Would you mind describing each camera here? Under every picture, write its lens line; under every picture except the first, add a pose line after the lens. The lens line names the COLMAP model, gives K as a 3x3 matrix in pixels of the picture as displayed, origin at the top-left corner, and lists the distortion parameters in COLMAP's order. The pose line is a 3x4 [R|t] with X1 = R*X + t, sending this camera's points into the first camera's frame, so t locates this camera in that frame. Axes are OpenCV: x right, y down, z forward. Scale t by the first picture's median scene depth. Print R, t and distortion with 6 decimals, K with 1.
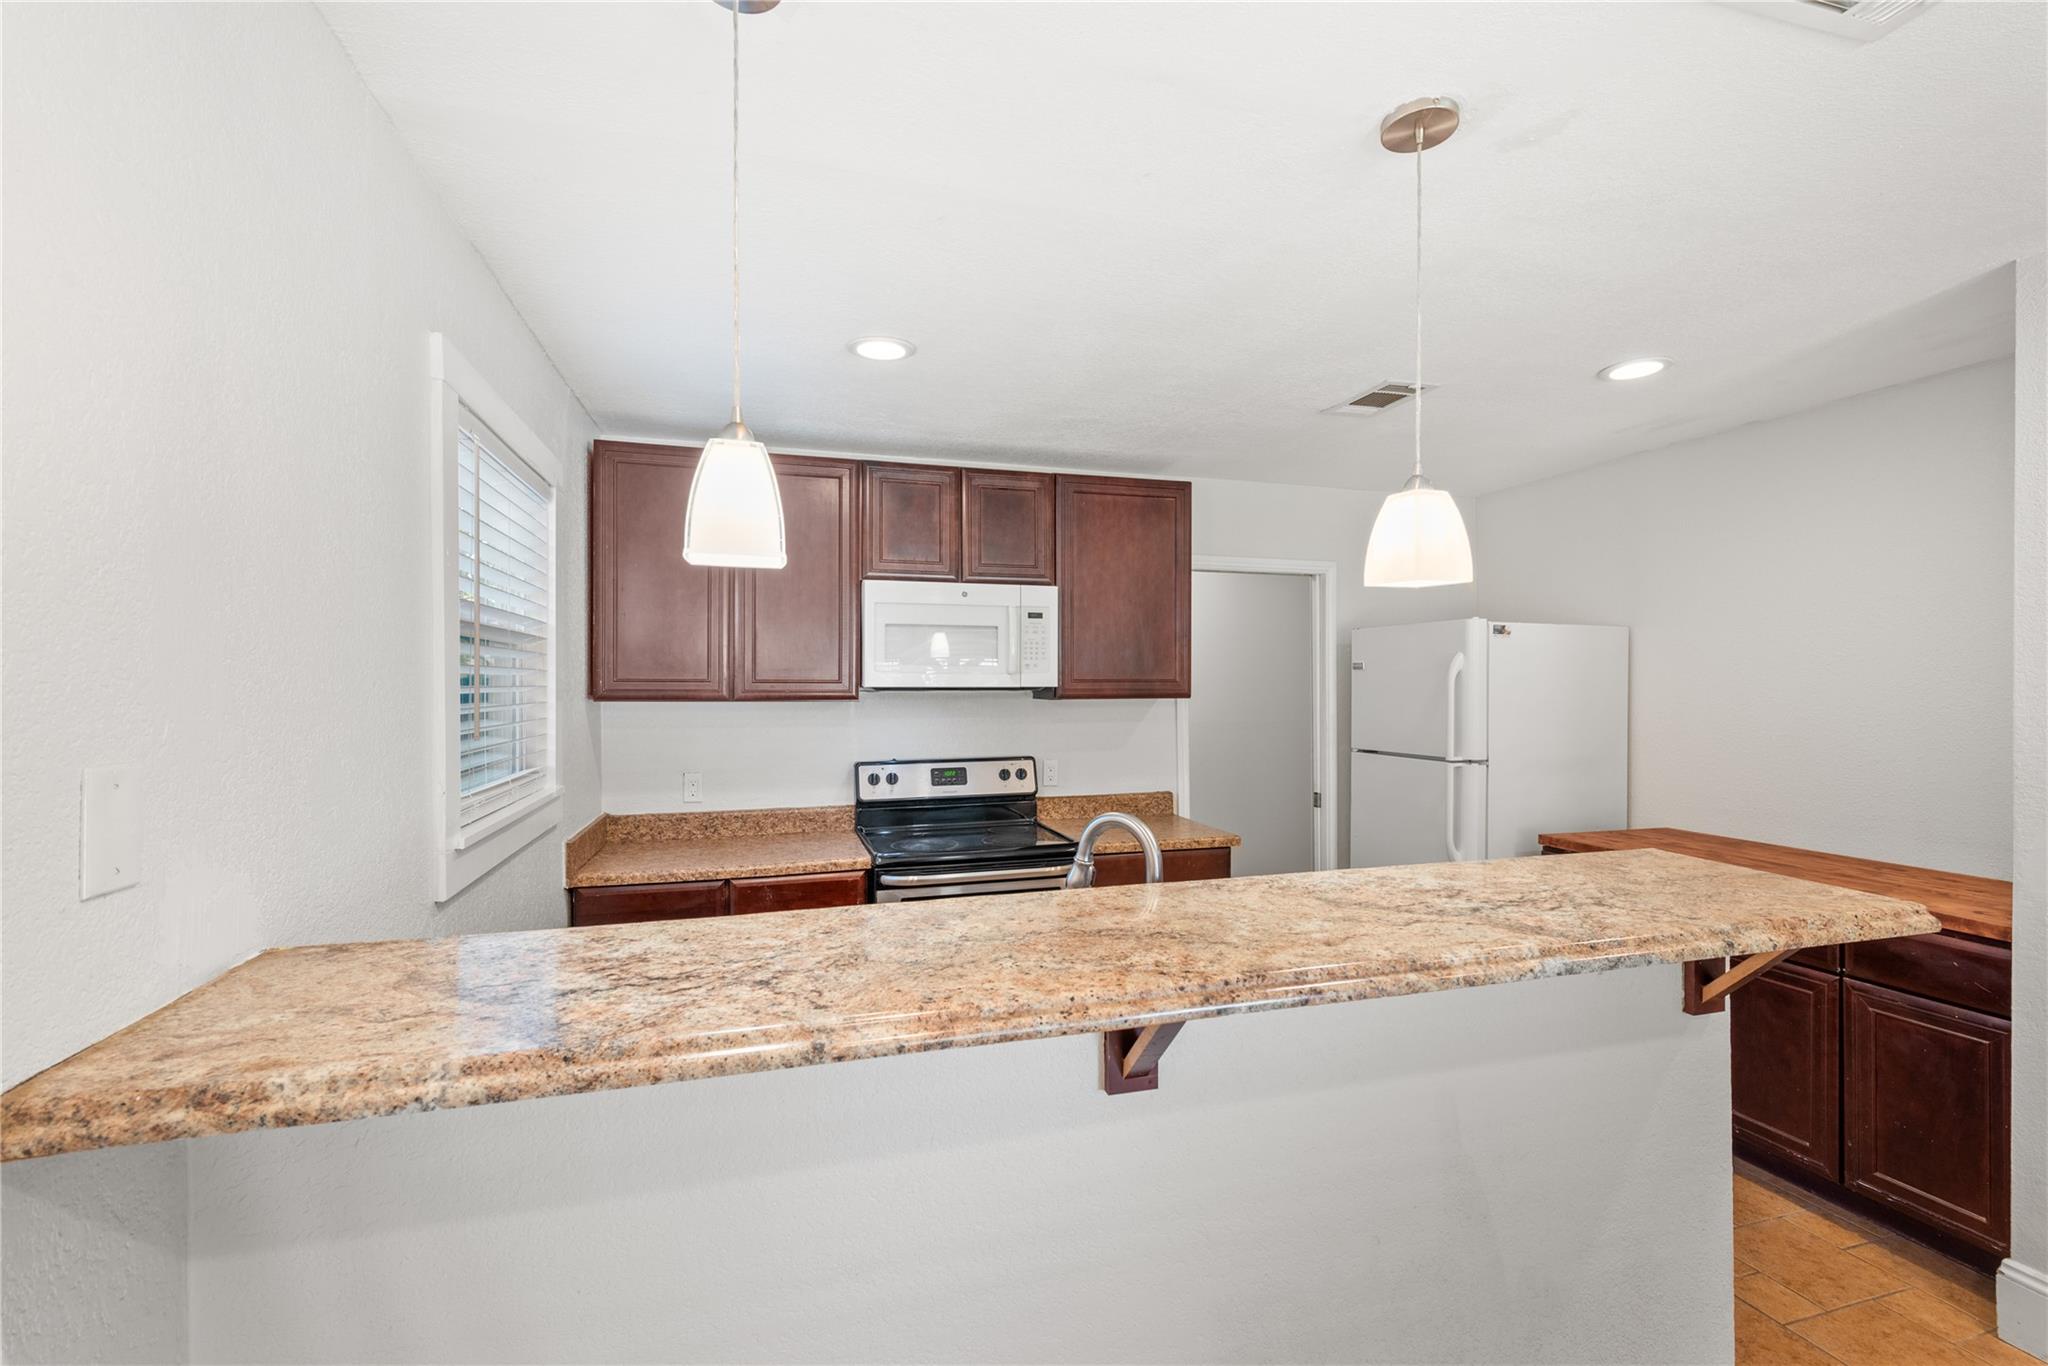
lens RADIAL K [[920.1, 0, 1072.8], [0, 920.1, 718.1], [0, 0, 1]] dist [0.007123, -0.000627]
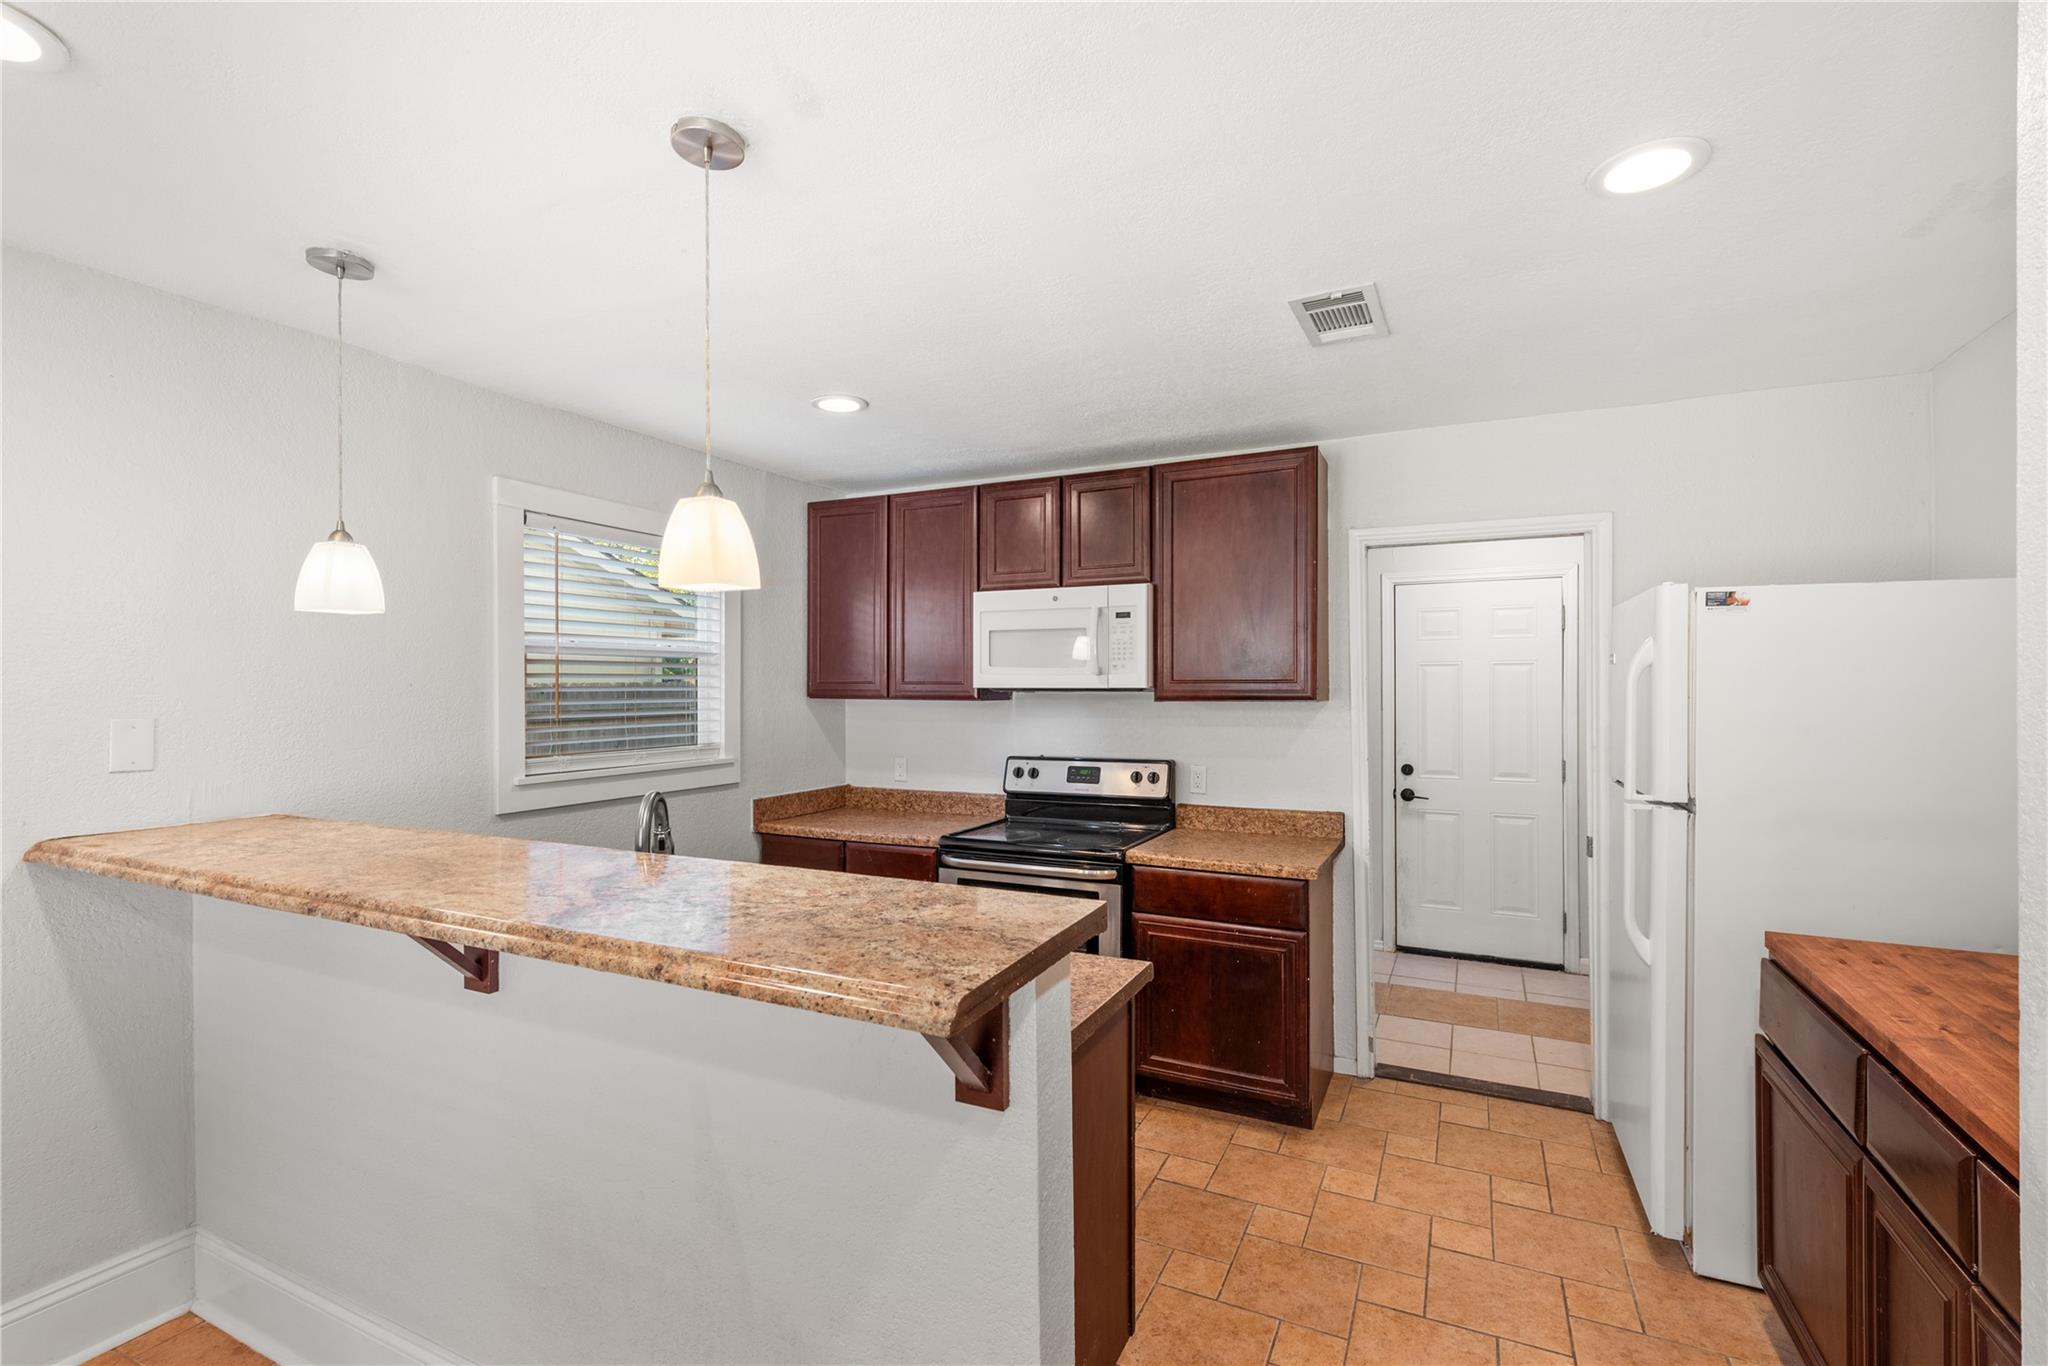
lens RADIAL K [[920.1, 0, 1060.7], [0, 920.1, 690.0], [0, 0, 1]] dist [0.007123, -0.000627]
pose [[0.723728, 0.005477, -0.690063, 0.584317], [-0.023658, 0.999578, -0.016879, -0.013953], [0.689679, 0.028541, 0.723552, 0.252372]]
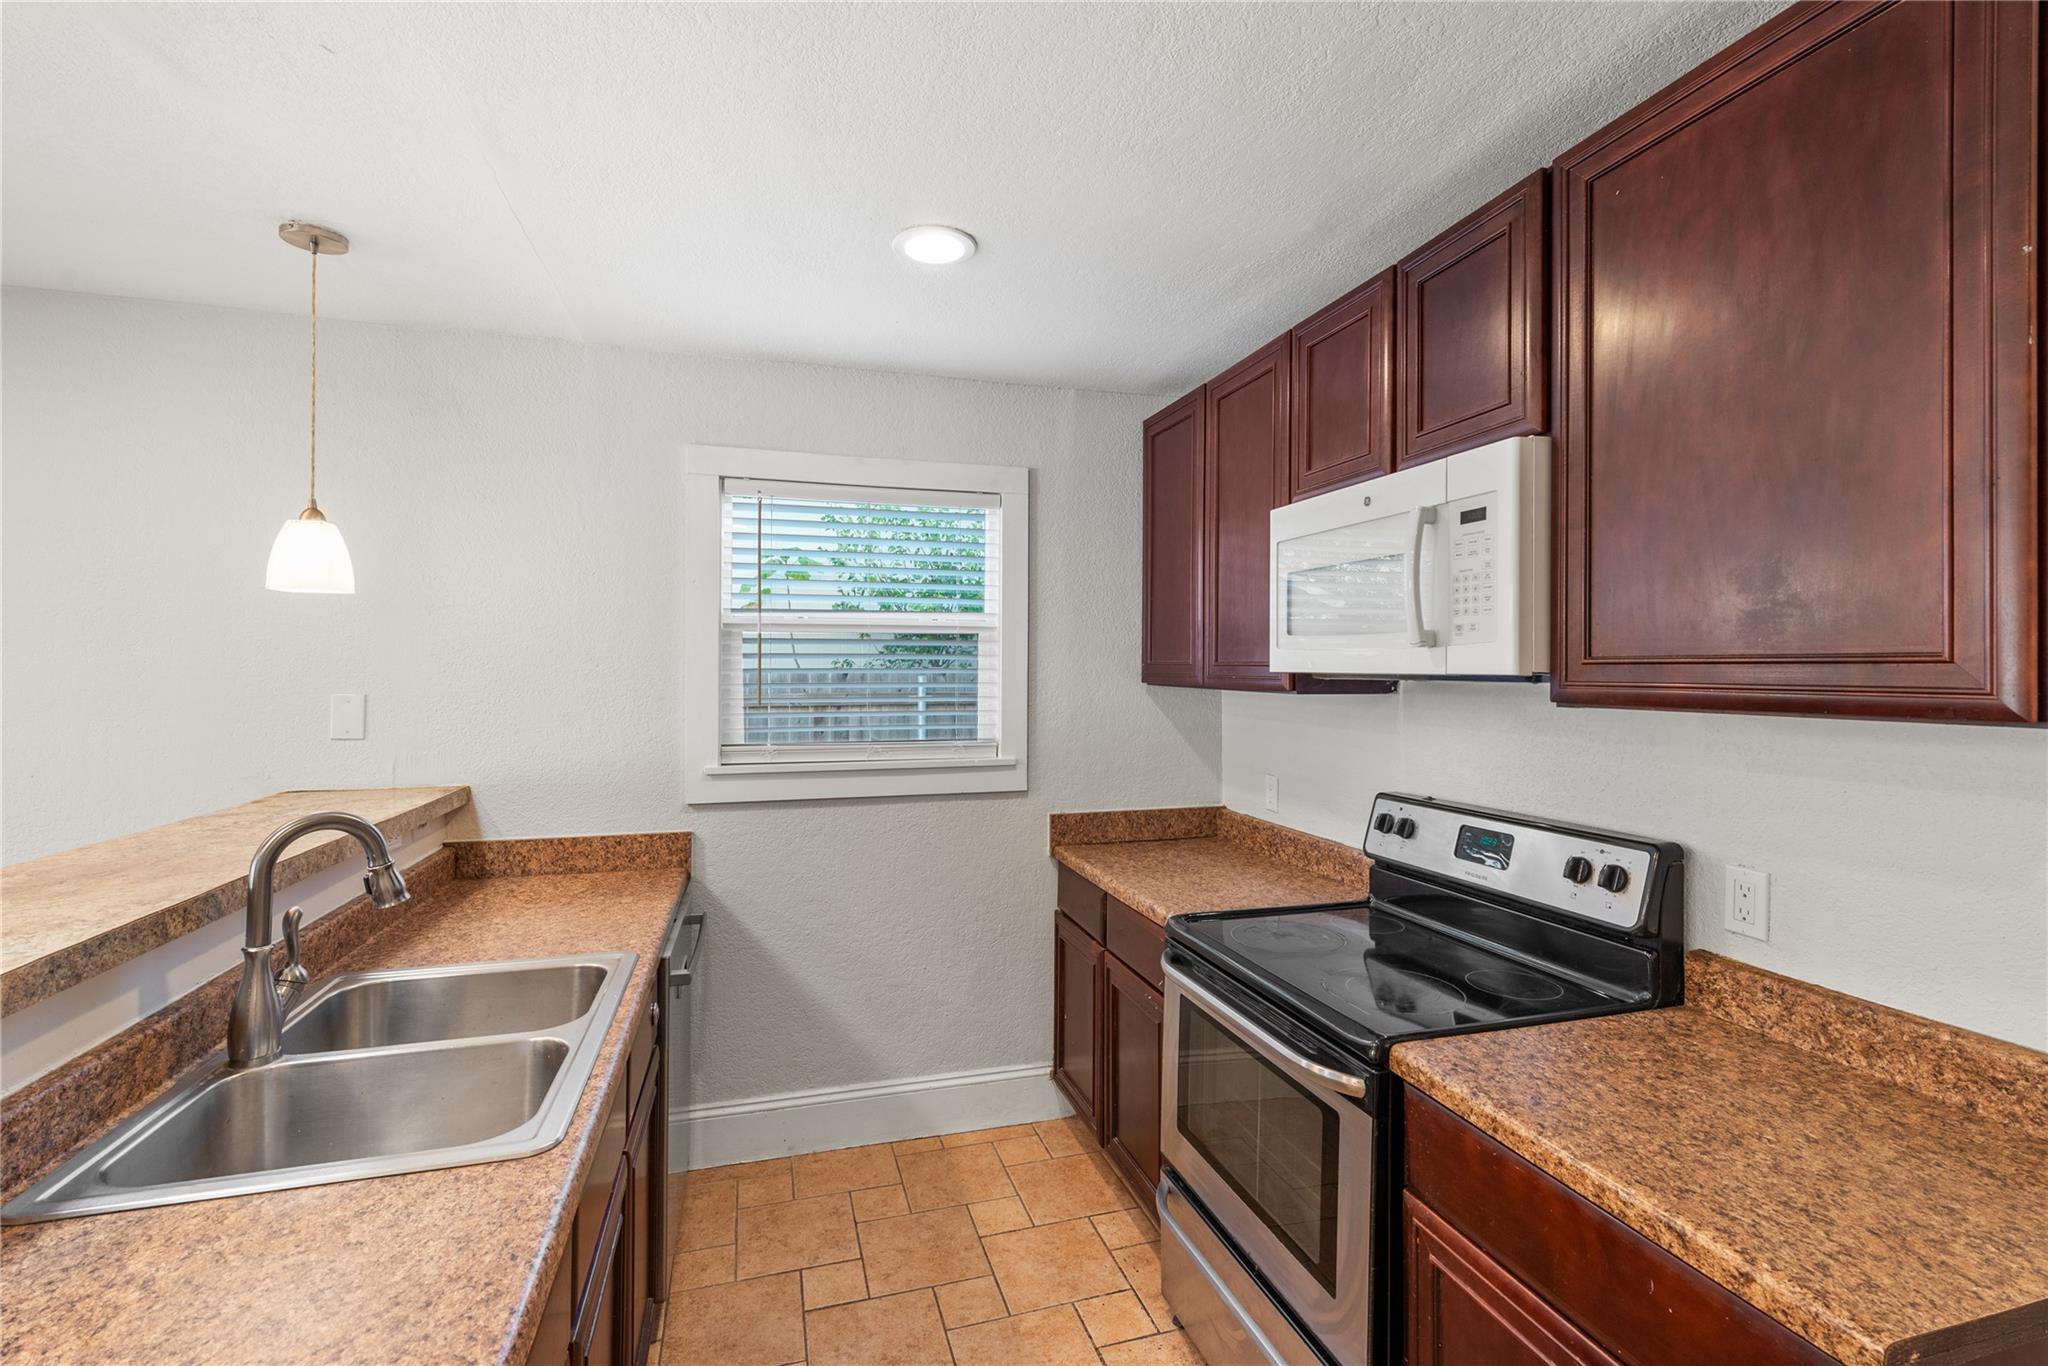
lens RADIAL K [[920.1, 0, 1031.7], [0, 920.1, 662.9], [0, 0, 1]] dist [0.007123, -0.000627]
pose [[-0.040496, -0.002158, -0.999177, 0.416022], [-0.035119, 0.999383, -0.000735, -0.032083], [0.998562, 0.035061, -0.040547, 0.807231]]
